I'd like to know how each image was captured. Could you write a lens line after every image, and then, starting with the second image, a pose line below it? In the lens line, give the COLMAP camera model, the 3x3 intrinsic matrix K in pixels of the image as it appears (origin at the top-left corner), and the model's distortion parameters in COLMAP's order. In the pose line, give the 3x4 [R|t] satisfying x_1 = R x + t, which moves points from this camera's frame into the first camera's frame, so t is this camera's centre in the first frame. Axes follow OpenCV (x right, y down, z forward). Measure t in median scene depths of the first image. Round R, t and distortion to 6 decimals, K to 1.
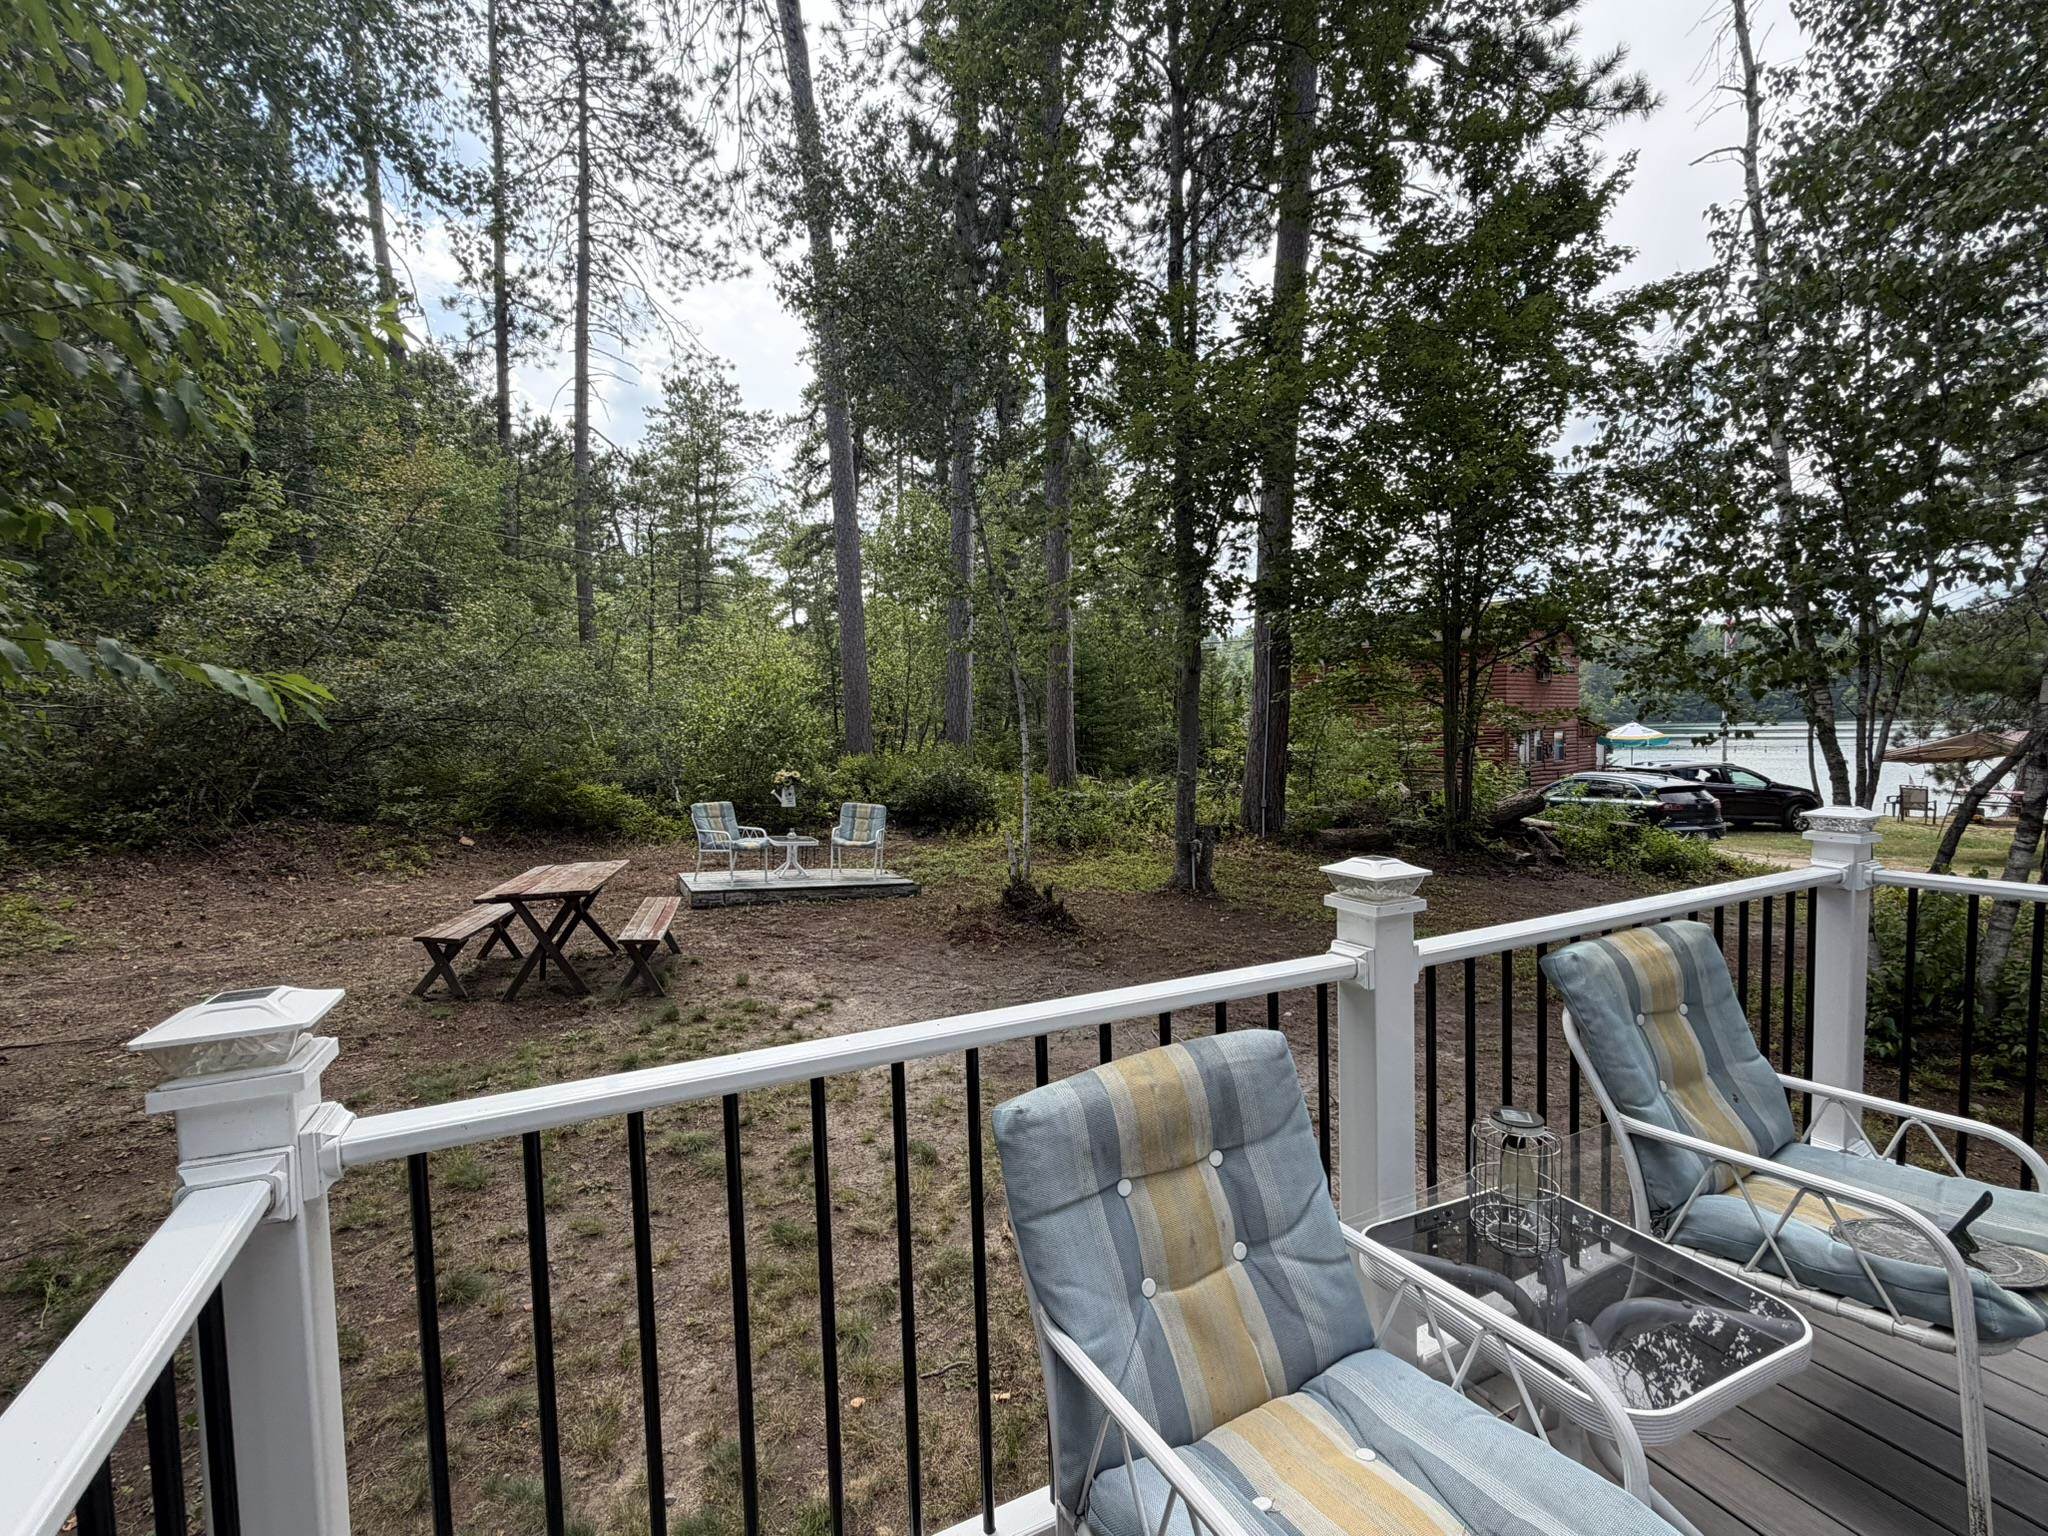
lens RADIAL K [[907.9, 0, 1020.9], [0, 907.9, 766.3], [0, 0, 1]] dist [0.006663, -0.002397]
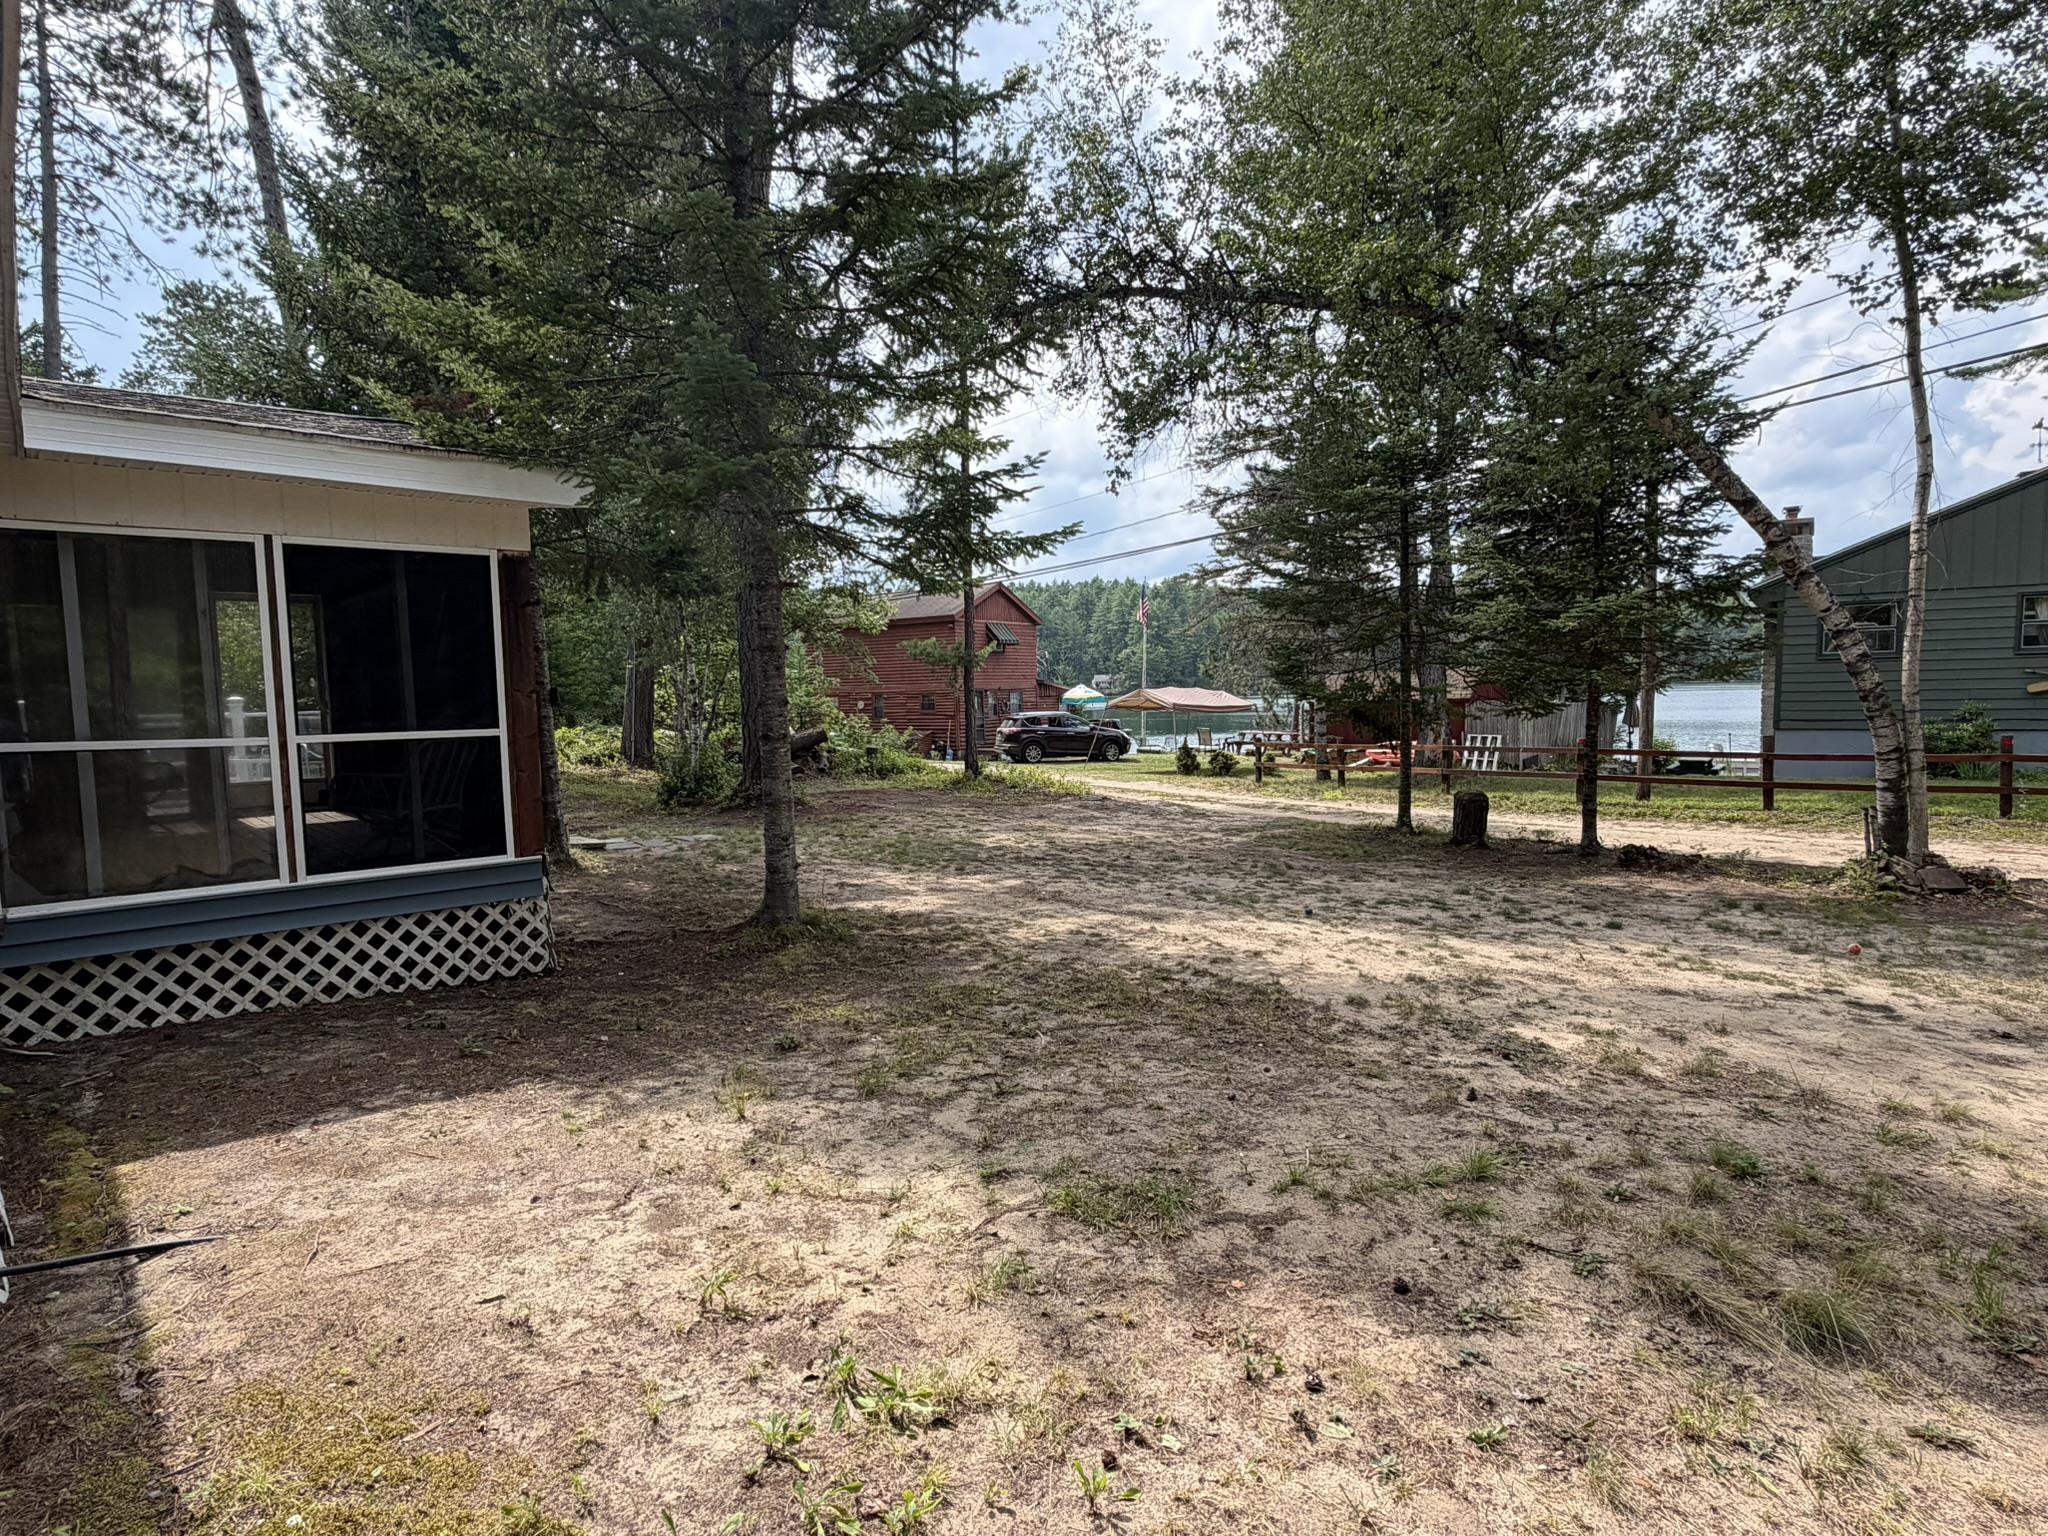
lens RADIAL K [[1066.5, 0, 1027.5], [0, 1066.5, 764.7], [0, 0, 1]] dist [0.001268, 0.000590]
pose [[0.959957, -0.016399, 0.279668, 0.166507], [0.008030, 0.999486, 0.031045, 0.013146], [-0.280034, -0.027556, 0.959595, -0.349013]]
